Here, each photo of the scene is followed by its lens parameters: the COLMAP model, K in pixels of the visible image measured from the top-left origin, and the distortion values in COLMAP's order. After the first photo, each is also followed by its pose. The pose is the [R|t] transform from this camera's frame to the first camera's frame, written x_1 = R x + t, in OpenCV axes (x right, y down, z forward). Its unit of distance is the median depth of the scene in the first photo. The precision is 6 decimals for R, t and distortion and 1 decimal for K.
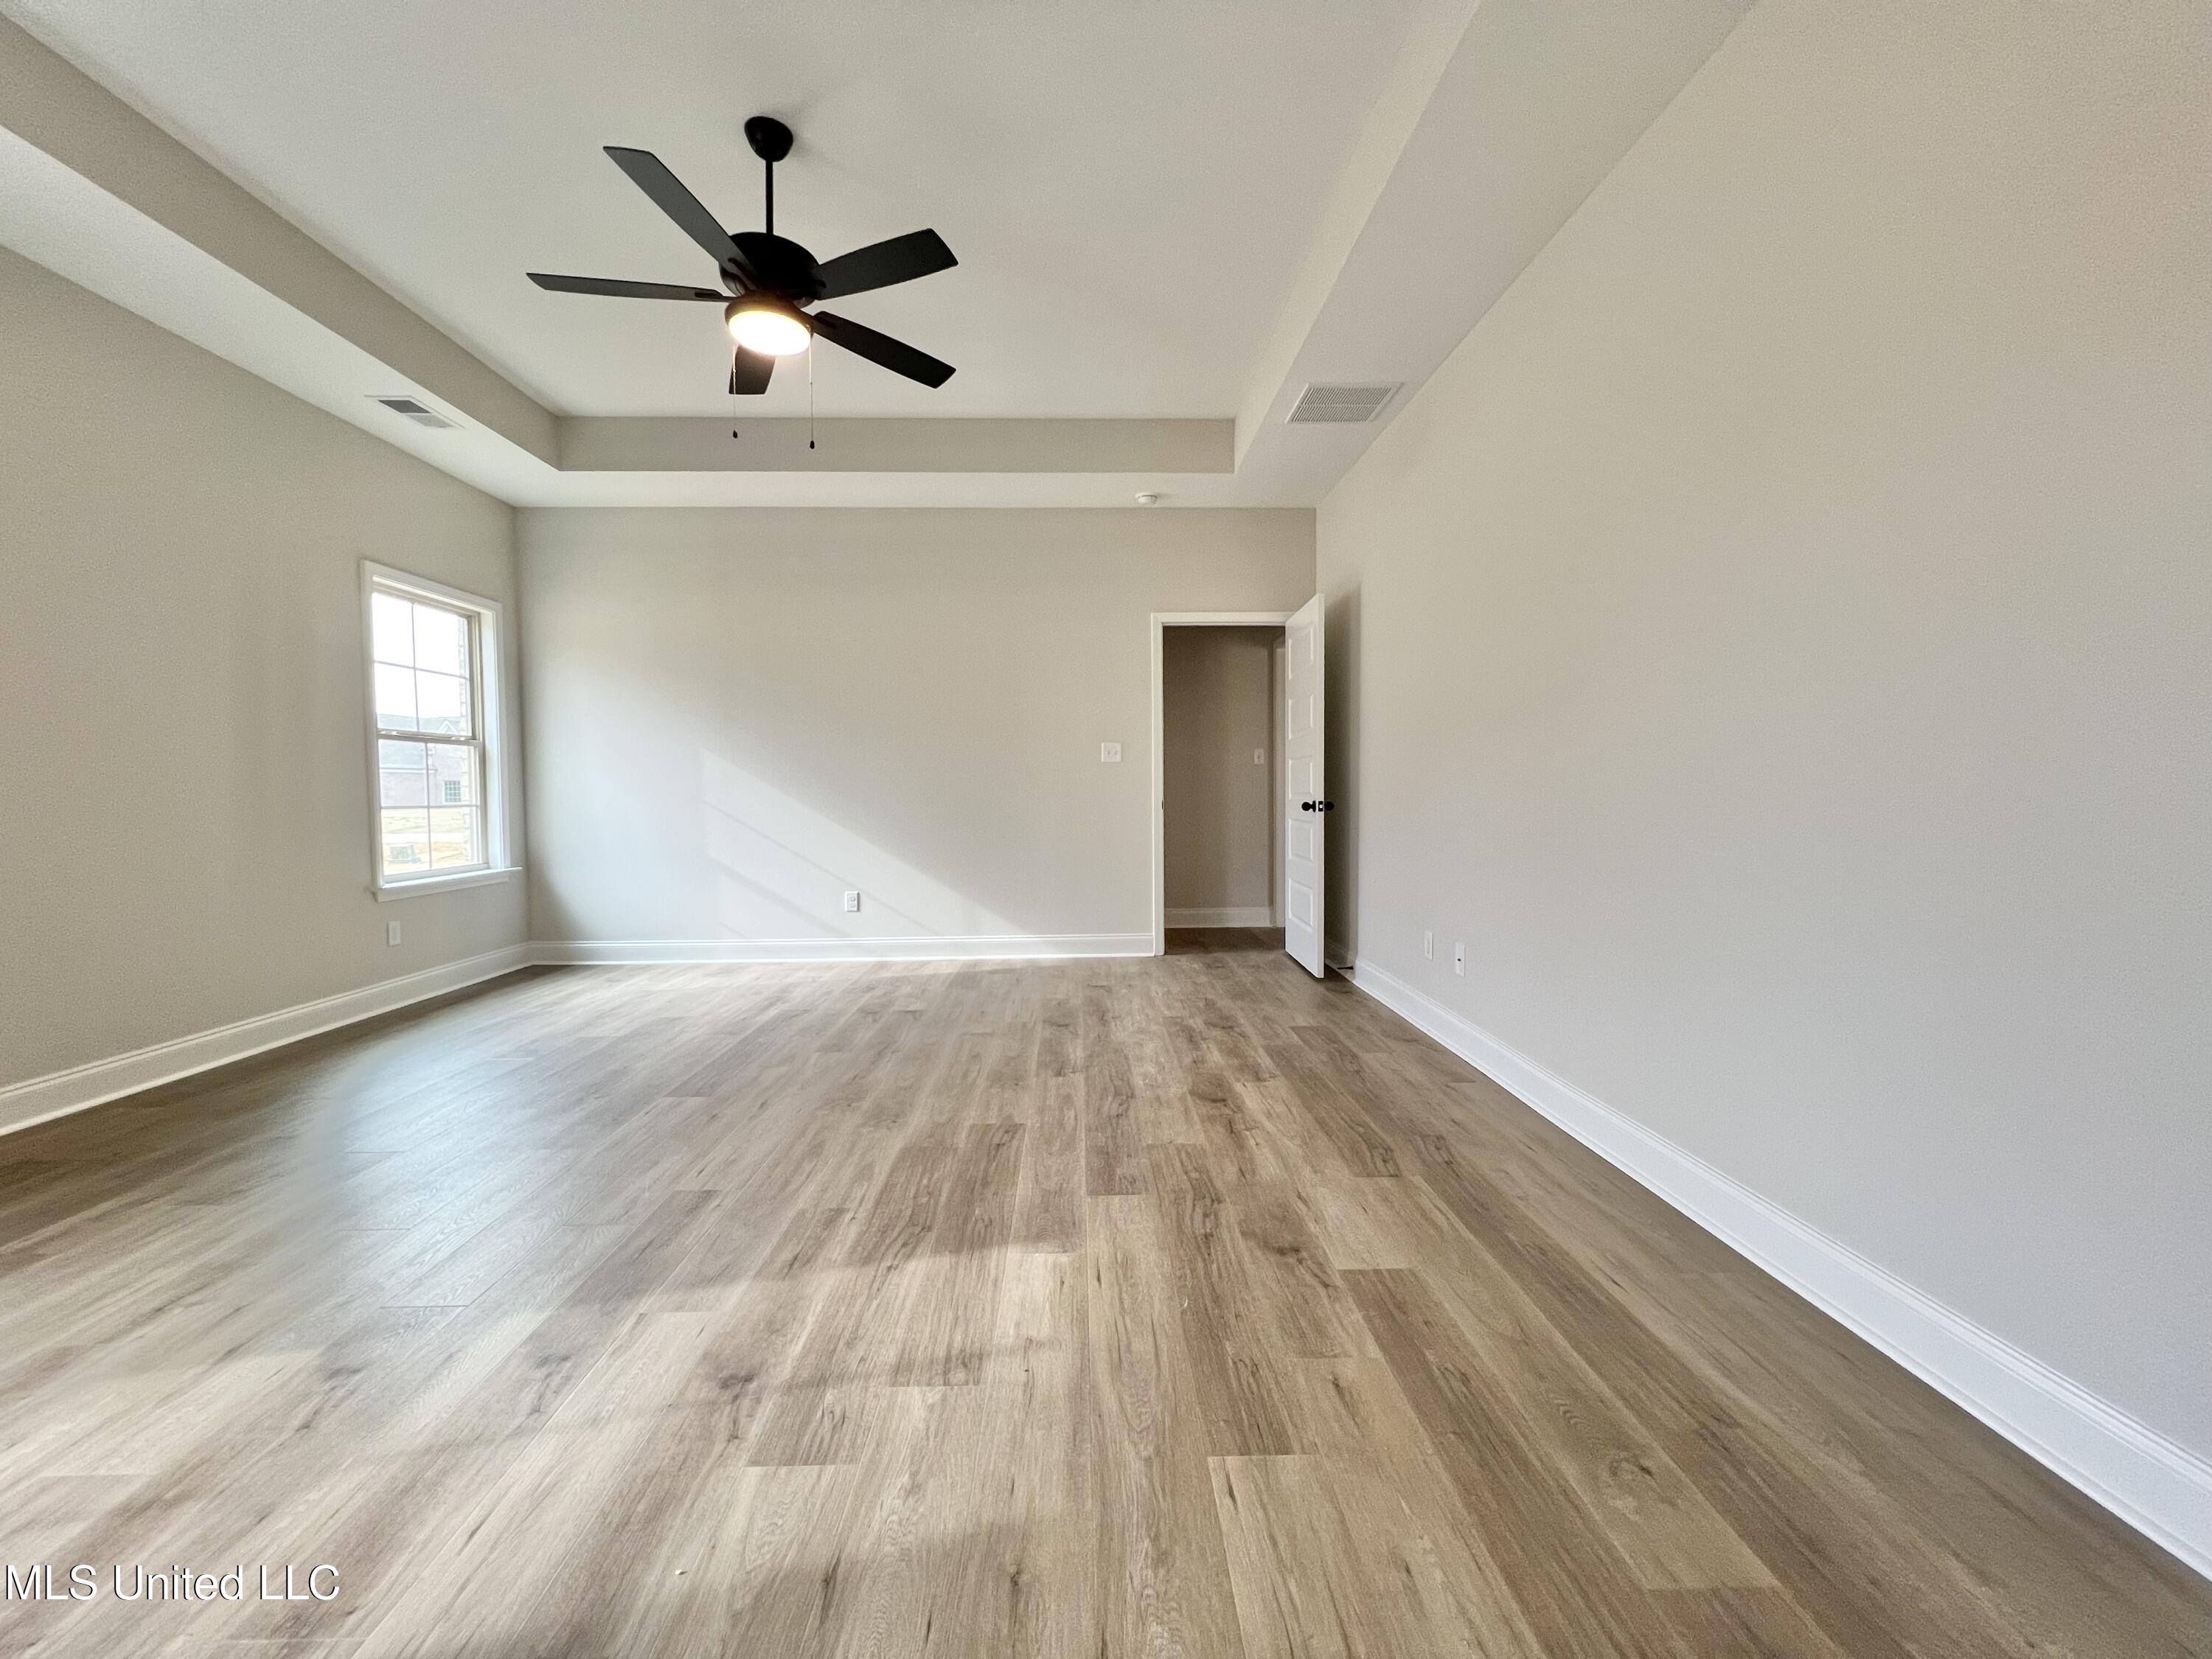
lens RADIAL K [[889.9, 0, 1100.4], [0, 889.9, 825.4], [0, 0, 1]] dist [-0.001237, 0.000052]
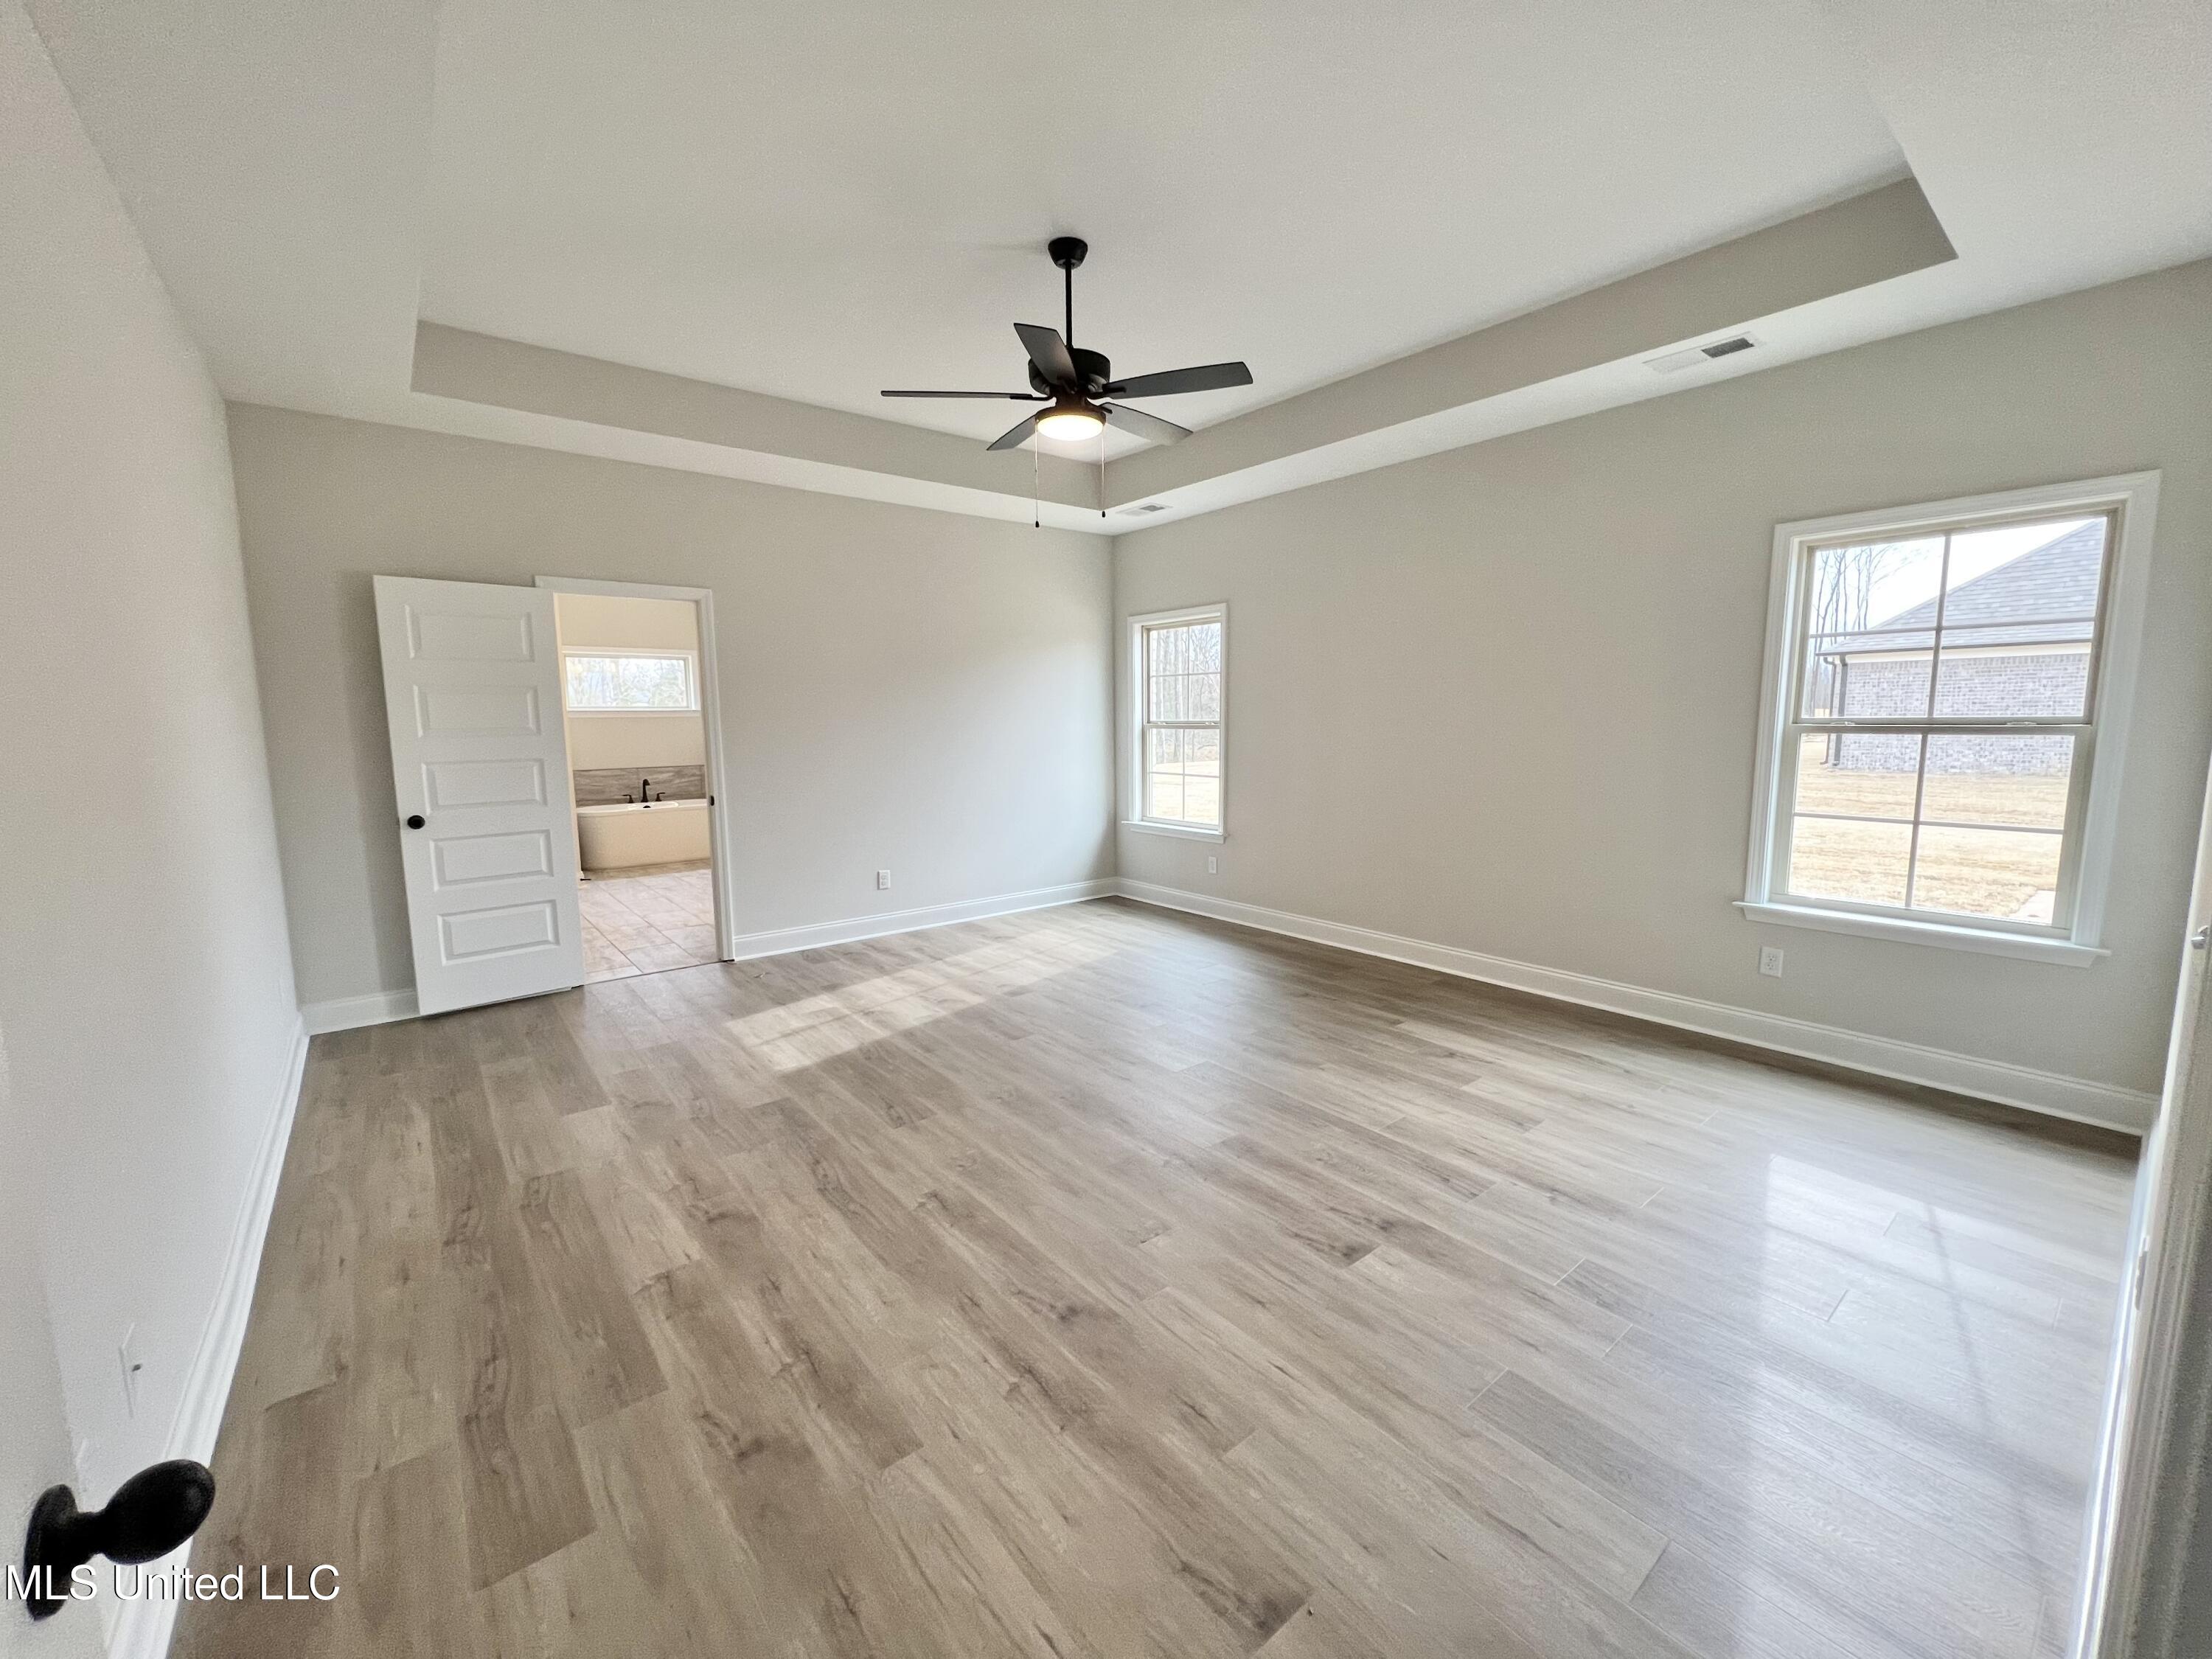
lens RADIAL K [[879.3, 0, 1106.0], [0, 879.3, 829.5], [0, 0, 1]] dist [0.001844, 0.000247]
pose [[-0.794301, 0.094741, -0.600092, 0.354579], [-0.007701, 0.986116, 0.165879, -0.235941], [0.607476, 0.136379, -0.782543, 2.113208]]
